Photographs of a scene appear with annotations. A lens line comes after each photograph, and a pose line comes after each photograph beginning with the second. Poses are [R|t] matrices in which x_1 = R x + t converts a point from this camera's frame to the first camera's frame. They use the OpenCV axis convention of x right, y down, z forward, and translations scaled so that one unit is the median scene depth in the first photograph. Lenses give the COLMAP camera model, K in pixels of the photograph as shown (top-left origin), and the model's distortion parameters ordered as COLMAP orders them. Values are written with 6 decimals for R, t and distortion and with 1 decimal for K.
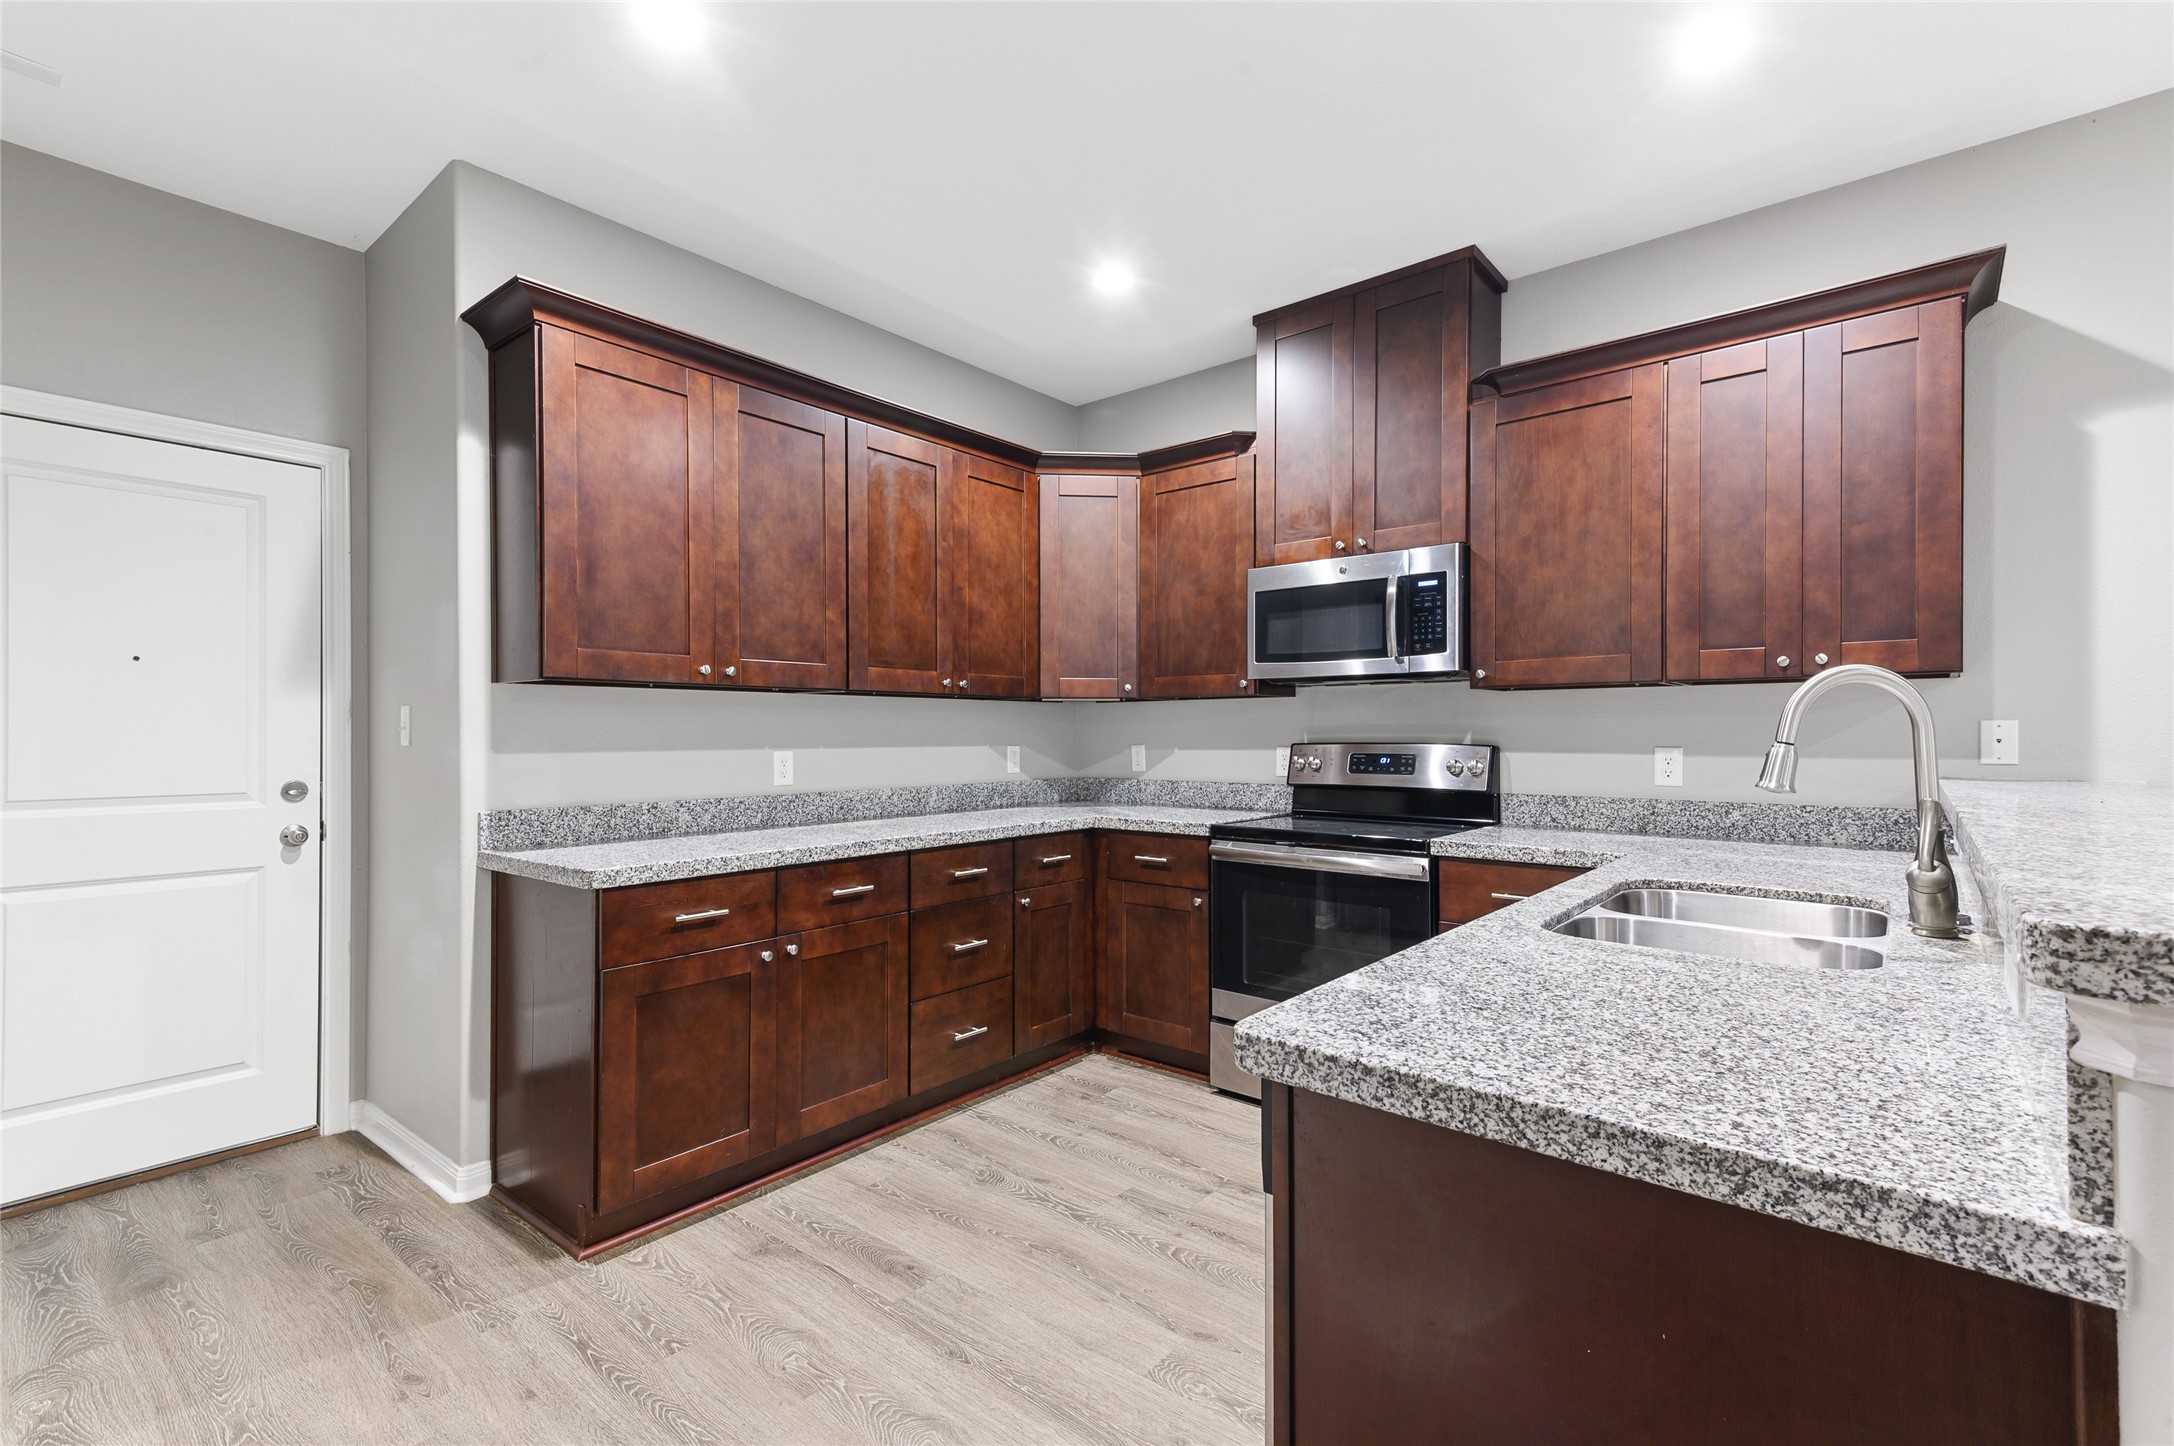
lens RADIAL K [[977.1, 0, 1090.8], [0, 977.1, 750.2], [0, 0, 1]] dist [0.043033, -0.011281]
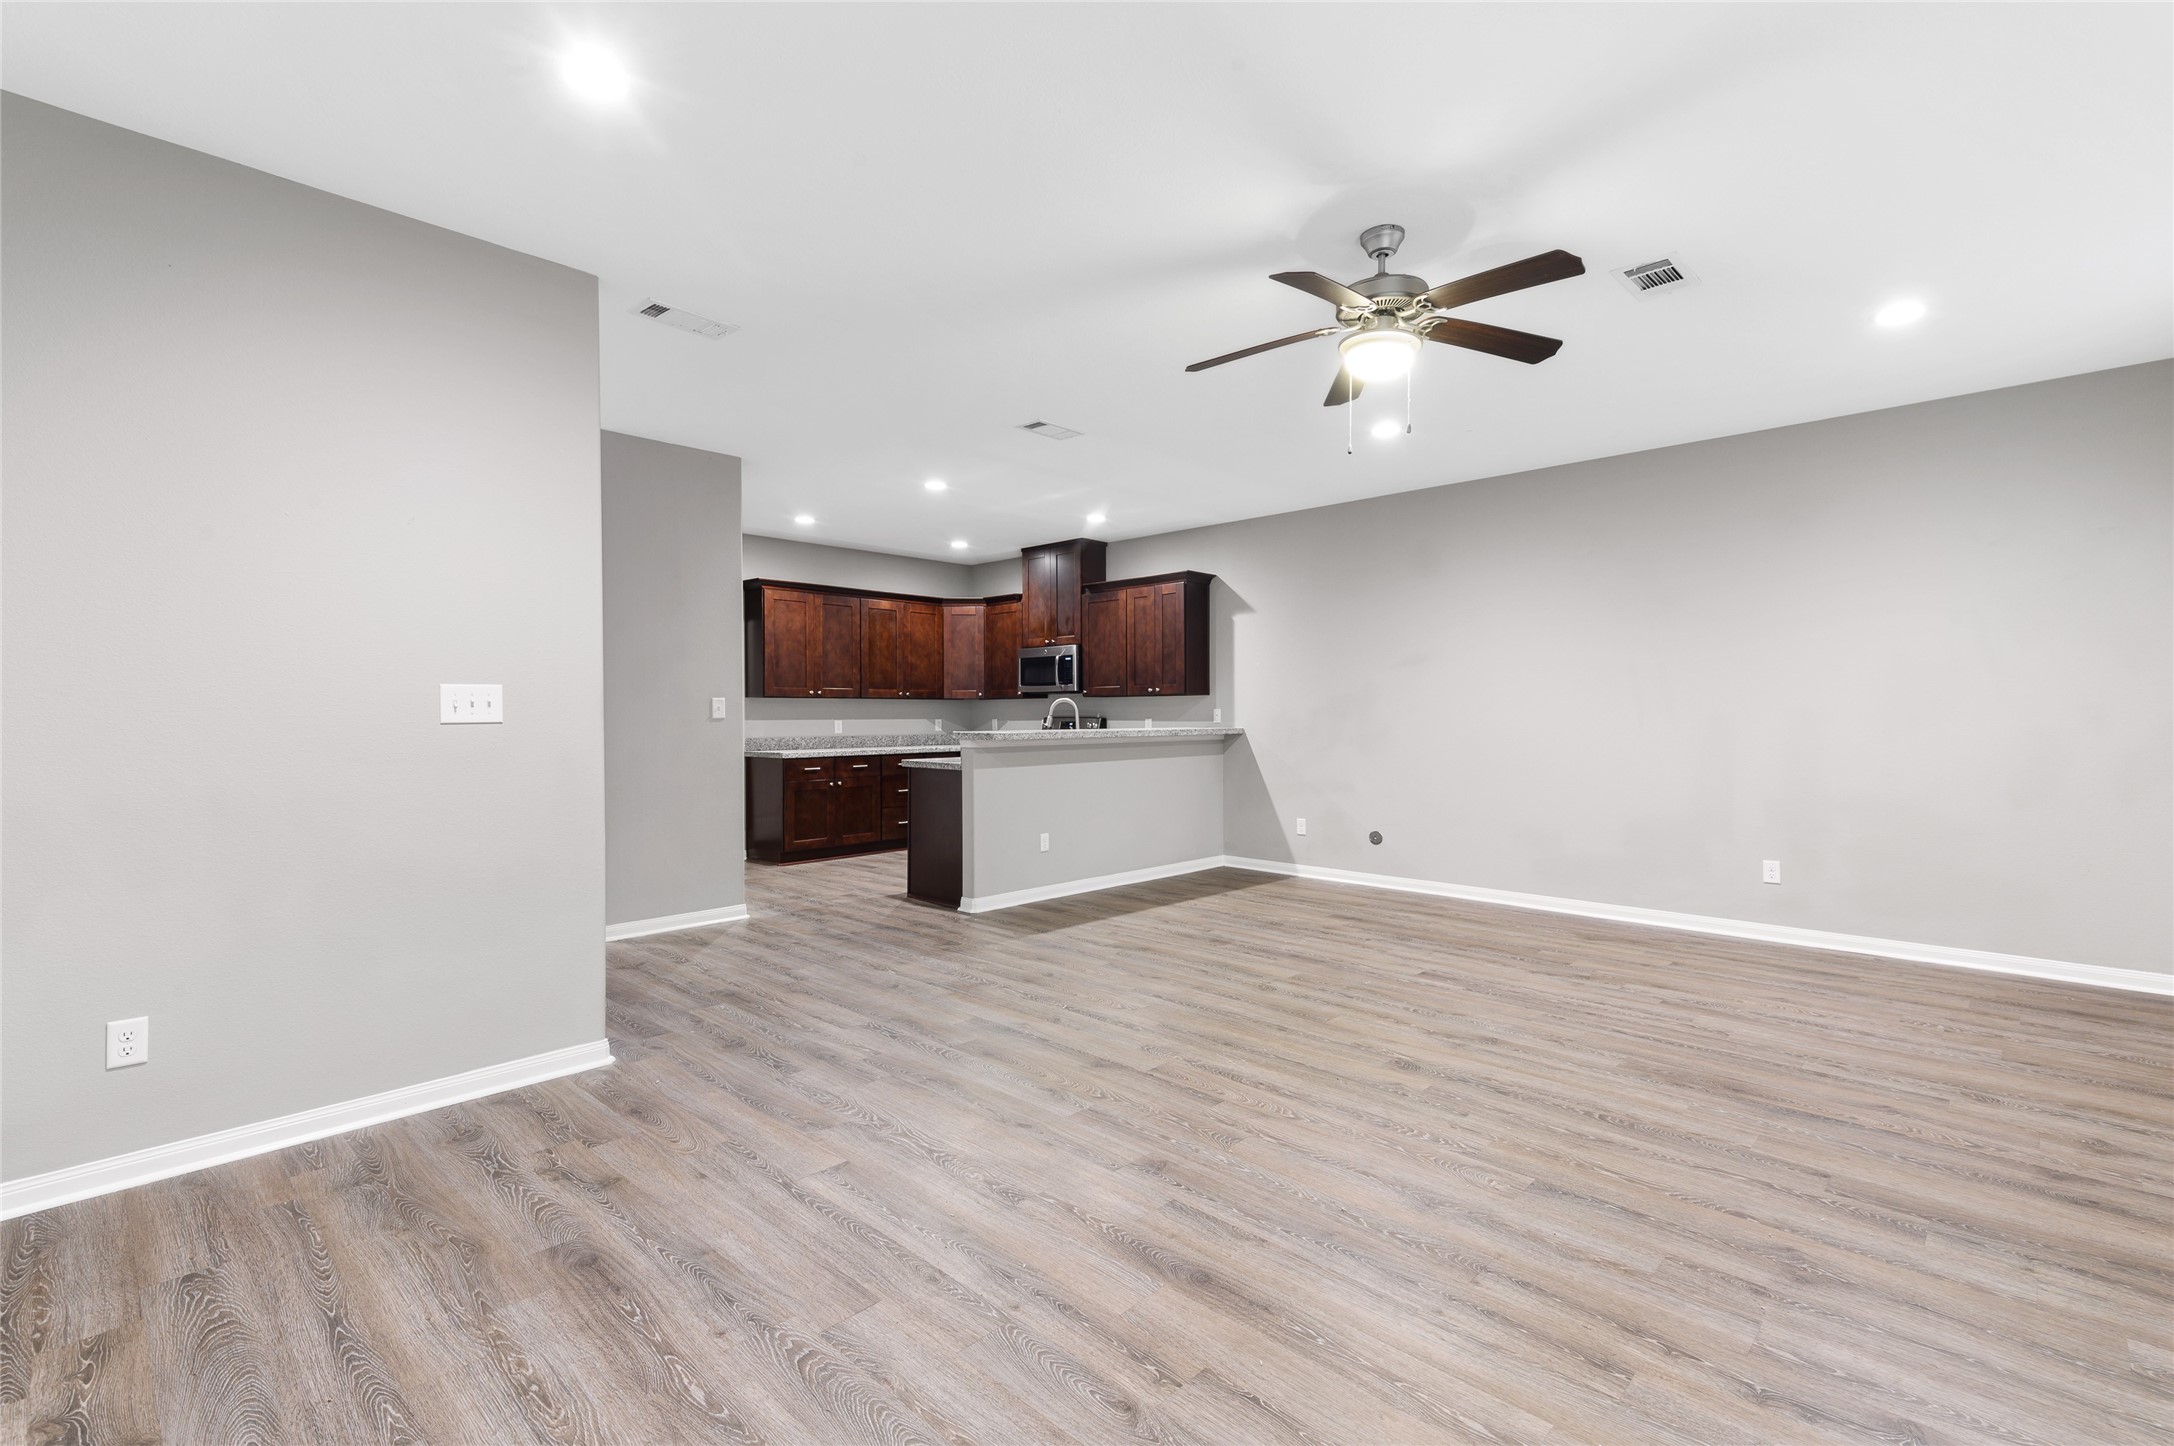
lens RADIAL K [[977.1, 0, 1091.0], [0, 977.1, 728.7], [0, 0, 1]] dist [0.043033, -0.011281]
pose [[0.997765, -0.000825, -0.066817, 0.566083], [0.000816, 1.000000, -0.000154, 0.025707], [0.066817, 0.000099, 0.997765, -1.658392]]
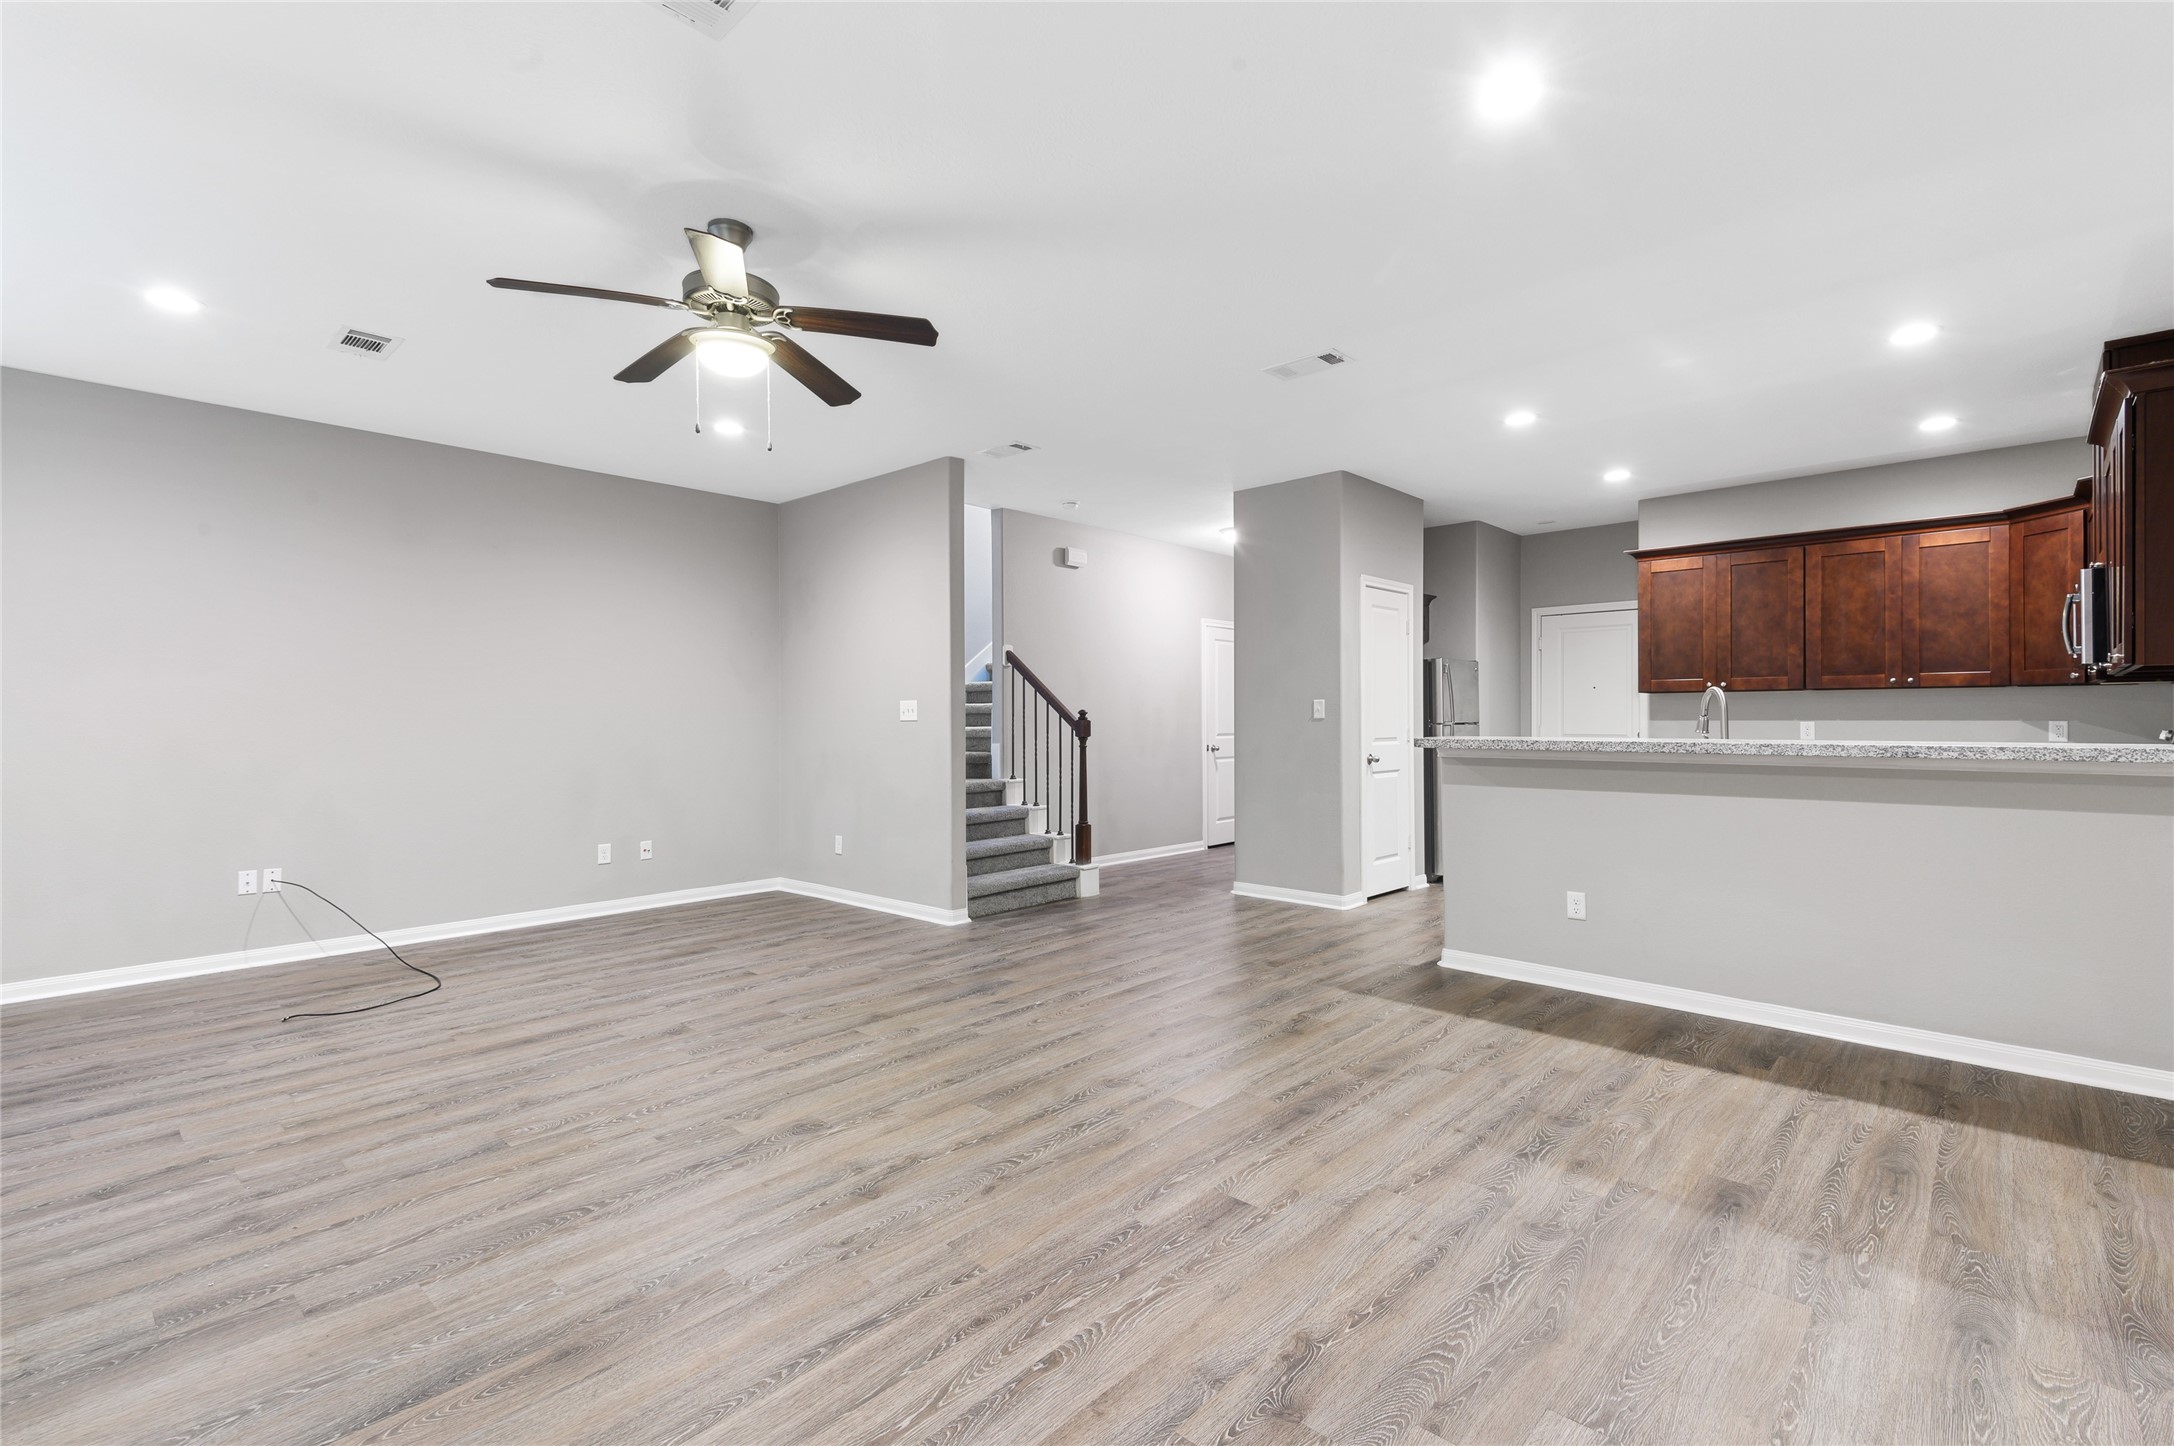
lens RADIAL K [[977.1, 0, 1079.7], [0, 977.1, 717.6], [0, 0, 1]] dist [0.043033, -0.011281]
pose [[-0.060062, -0.000406, -0.998195, 1.722791], [-0.012218, 0.999925, 0.000328, 0.009614], [0.998120, 0.012216, -0.060063, -0.273709]]
